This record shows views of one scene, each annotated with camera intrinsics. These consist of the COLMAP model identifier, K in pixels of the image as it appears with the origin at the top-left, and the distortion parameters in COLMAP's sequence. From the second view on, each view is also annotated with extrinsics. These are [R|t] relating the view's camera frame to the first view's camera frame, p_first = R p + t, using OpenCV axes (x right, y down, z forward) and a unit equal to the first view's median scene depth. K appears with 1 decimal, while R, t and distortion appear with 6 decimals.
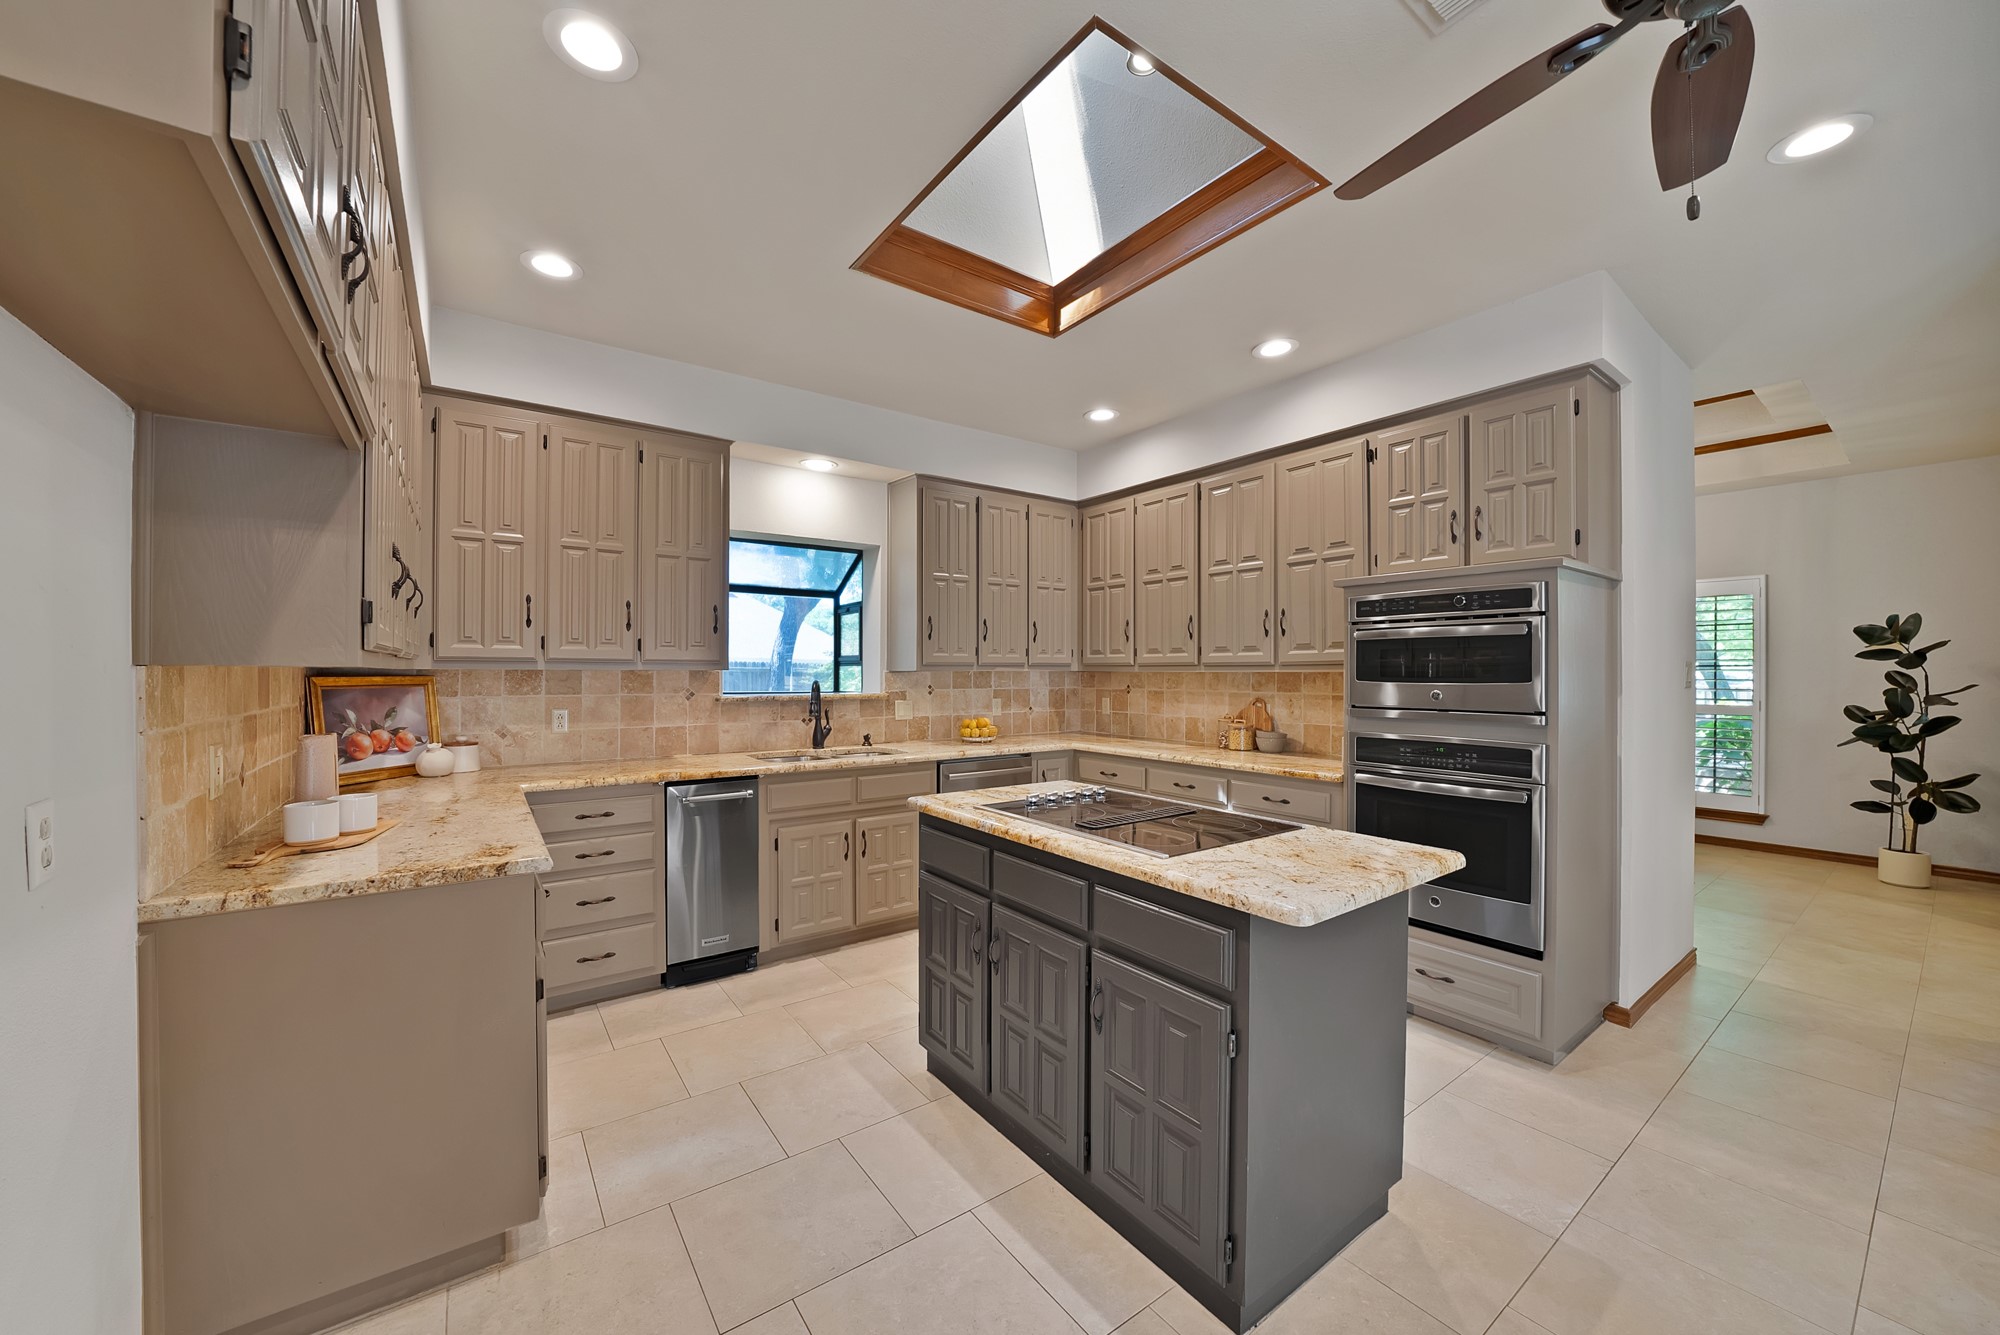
lens RADIAL K [[728.3, 0, 998.7], [0, 728.3, 679.4], [0, 0, 1]] dist [-0.024340, 0.001826]
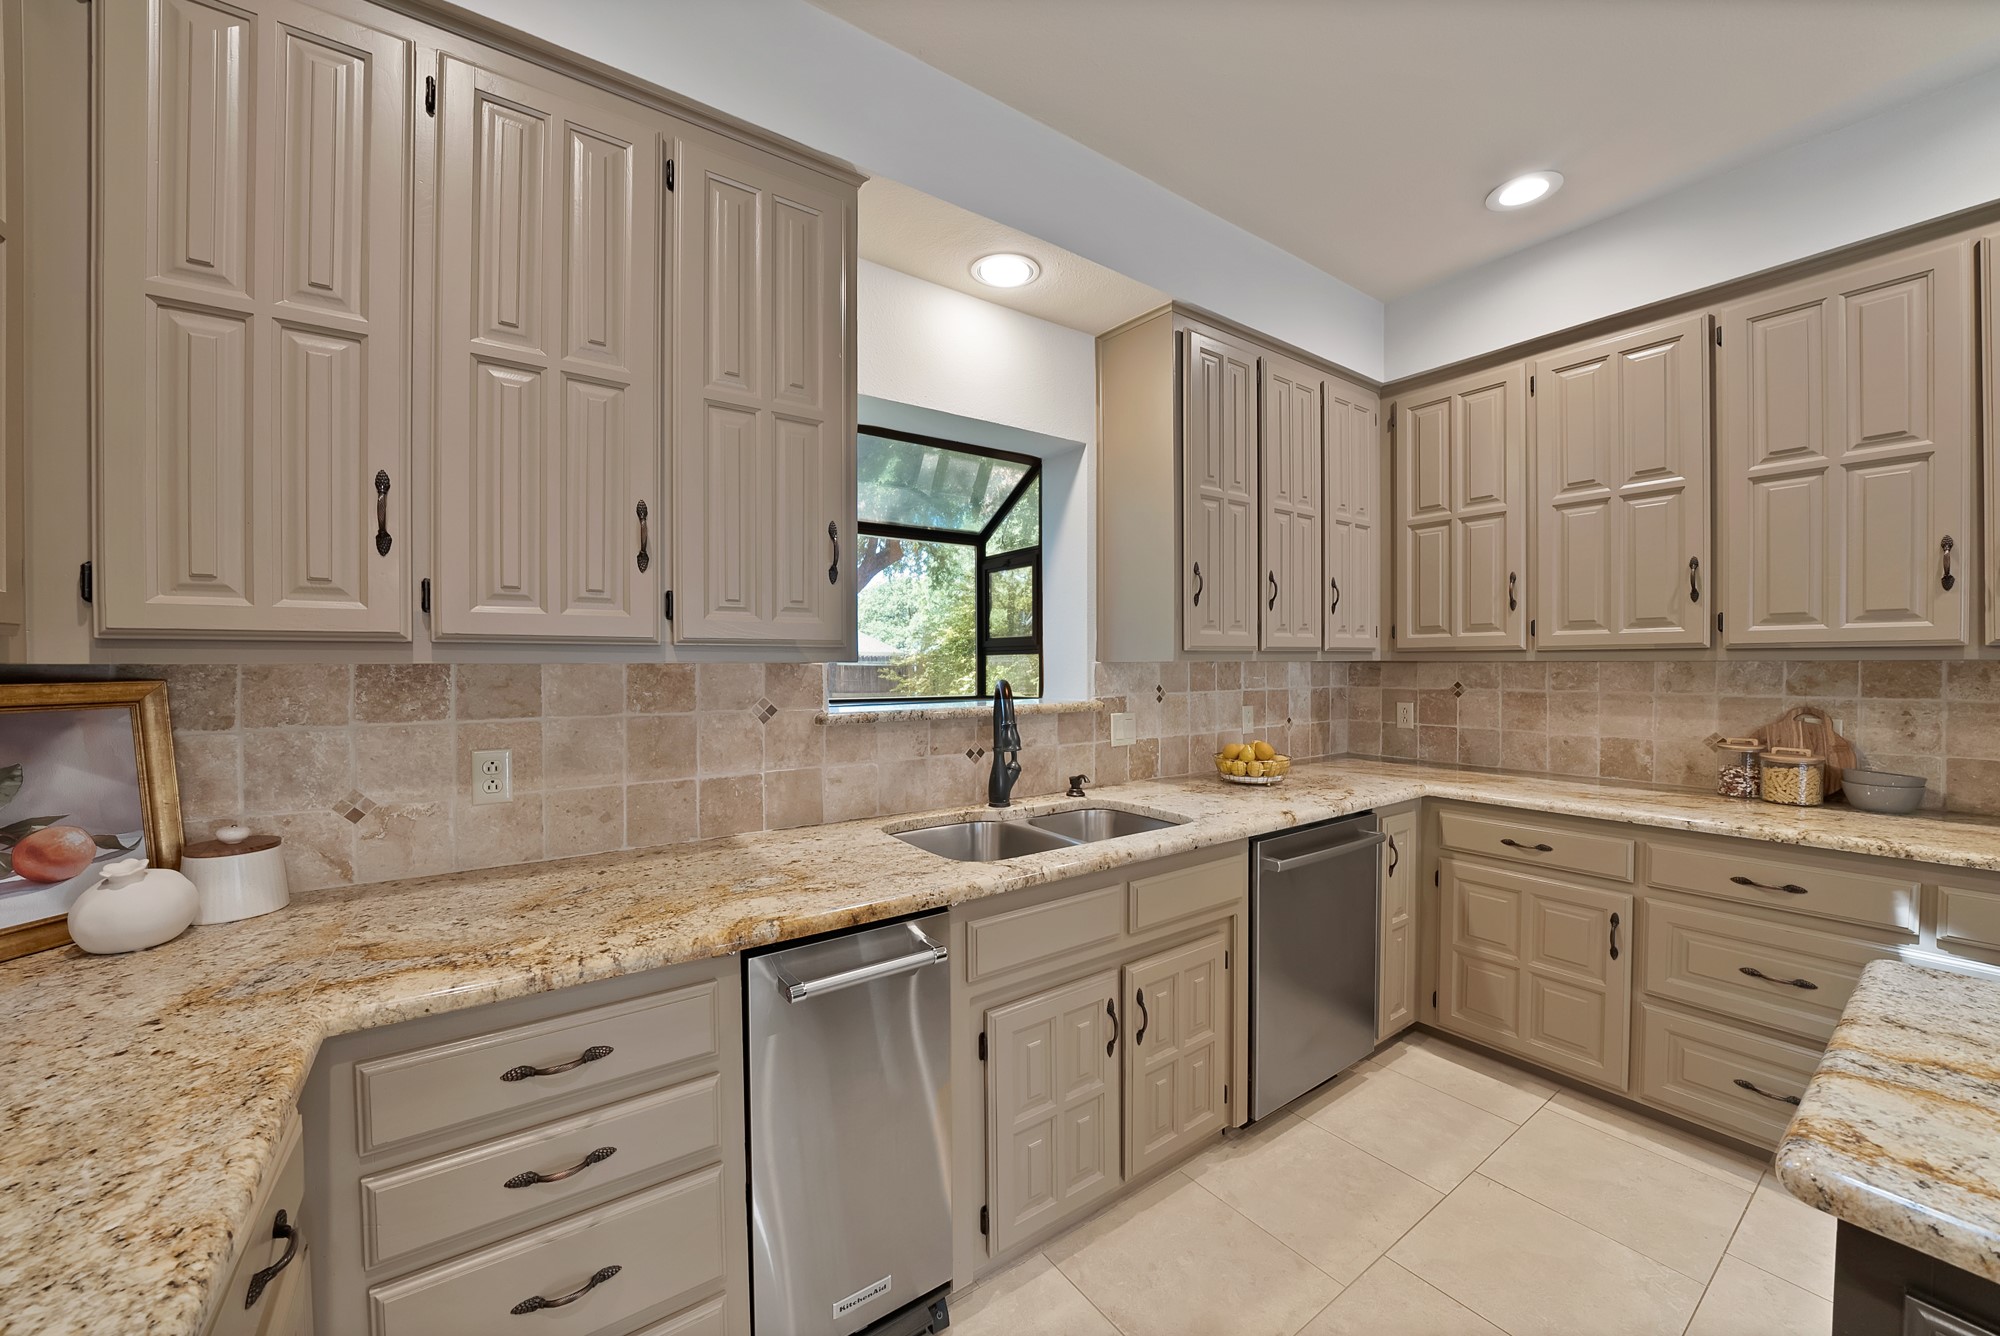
lens RADIAL K [[728.3, 0, 1030.2], [0, 728.3, 677.9], [0, 0, 1]] dist [-0.024340, 0.001826]
pose [[0.999926, -0.006205, 0.010488, -0.260525], [0.006104, 0.999934, 0.009693, -0.006124], [-0.010547, -0.009628, 0.999898, 0.517500]]
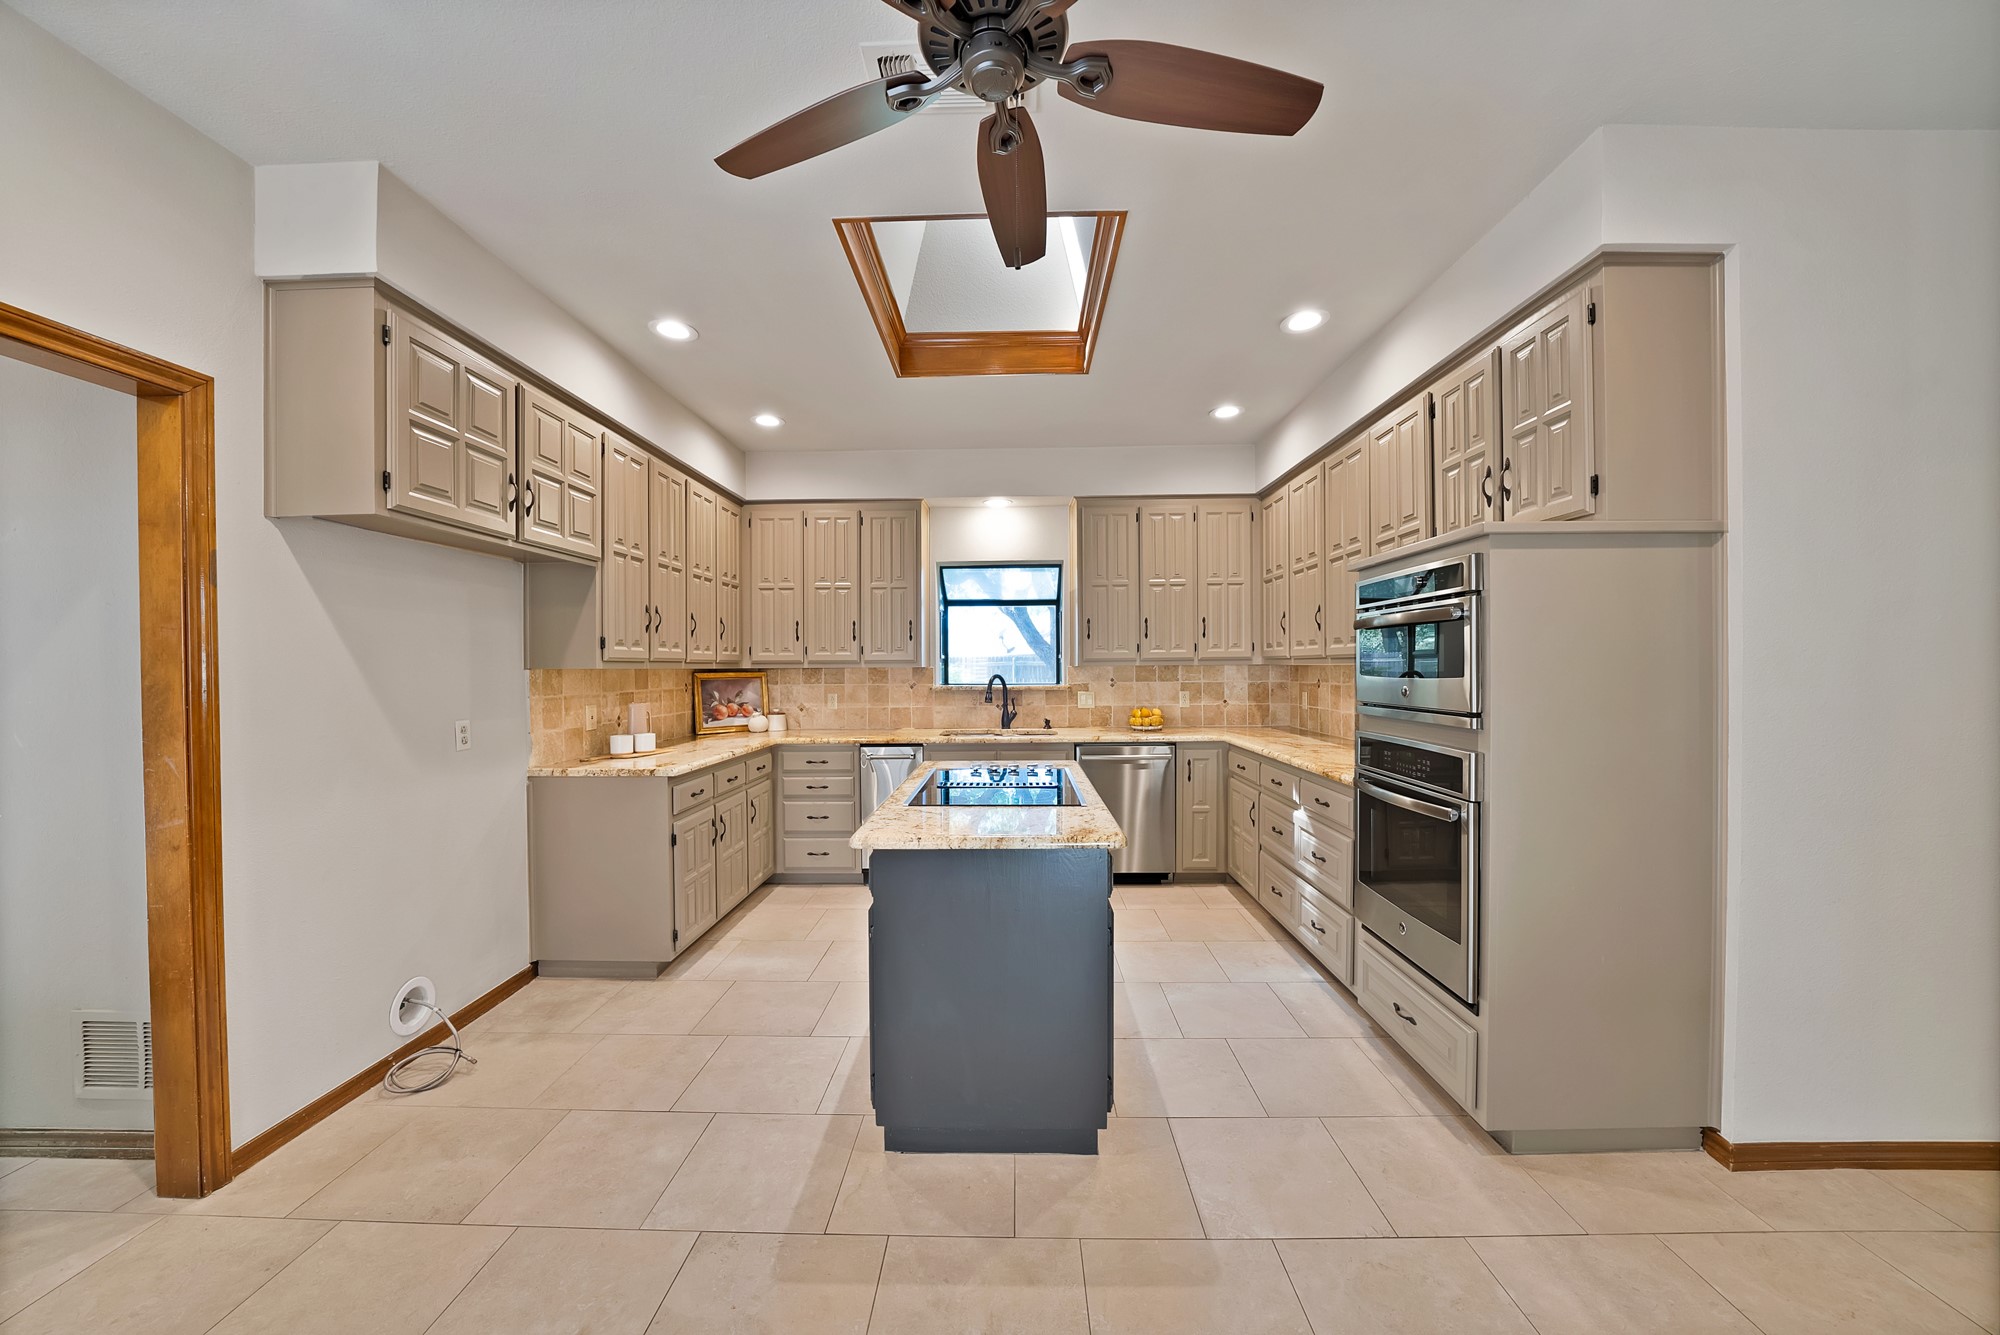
lens RADIAL K [[728.3, 0, 1026.9], [0, 728.3, 674.3], [0, 0, 1]] dist [-0.024340, 0.001826]
pose [[0.797386, -0.001008, -0.603468, 0.609449], [0.002622, 0.999995, 0.001794, -0.000976], [0.603464, -0.003013, 0.797385, 0.024525]]
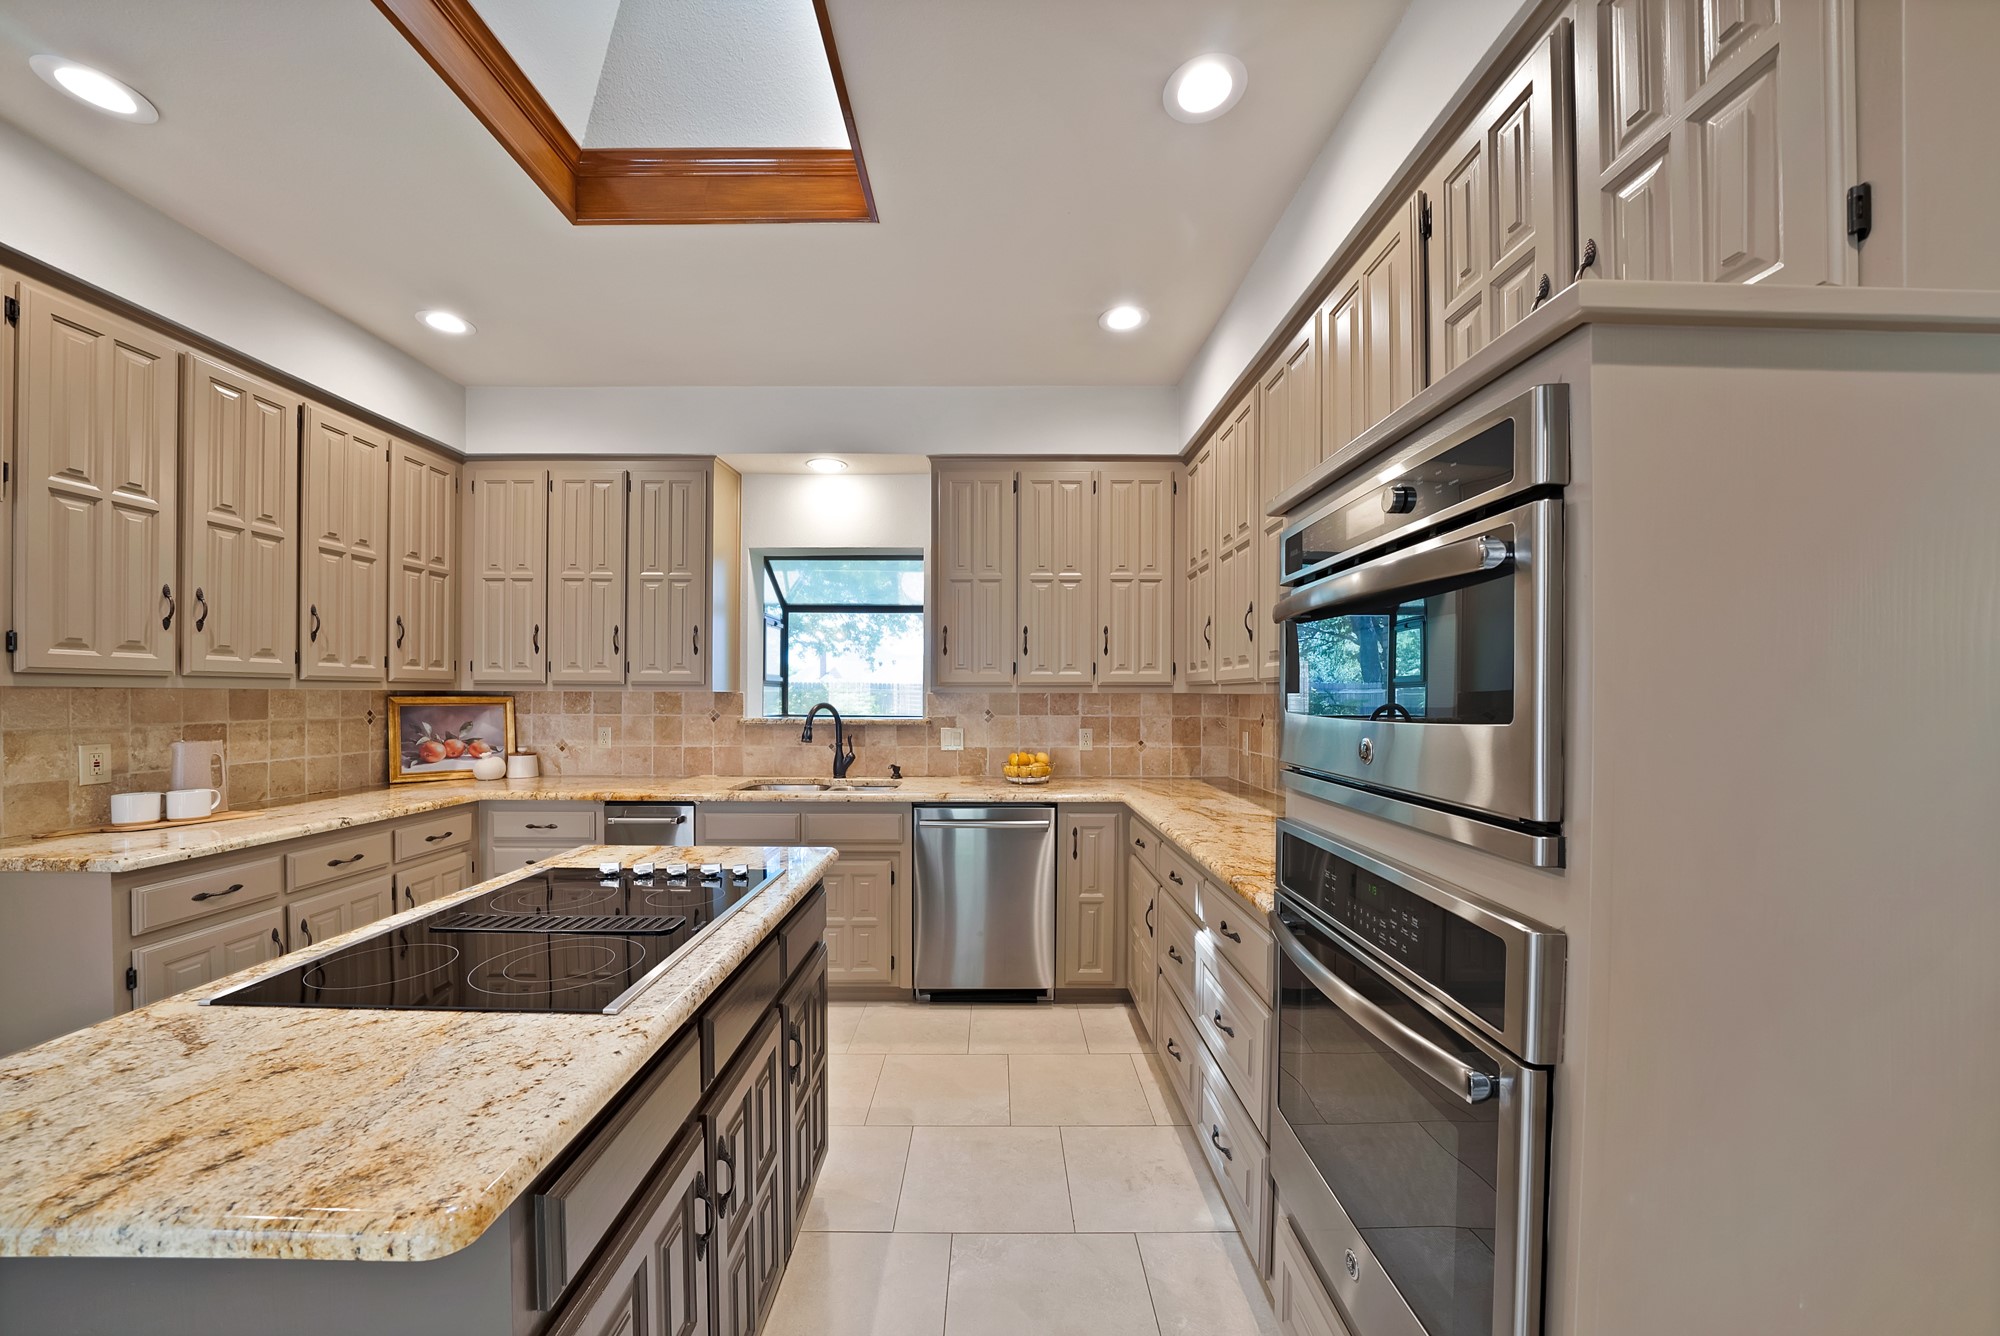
lens RADIAL K [[728.3, 0, 1041.7], [0, 728.3, 701.6], [0, 0, 1]] dist [-0.024340, 0.001826]
pose [[0.816815, 0.006192, -0.576867, 0.546617], [-0.008271, 0.999965, -0.000979, -0.001999], [0.576841, 0.005571, 0.816838, 0.456168]]
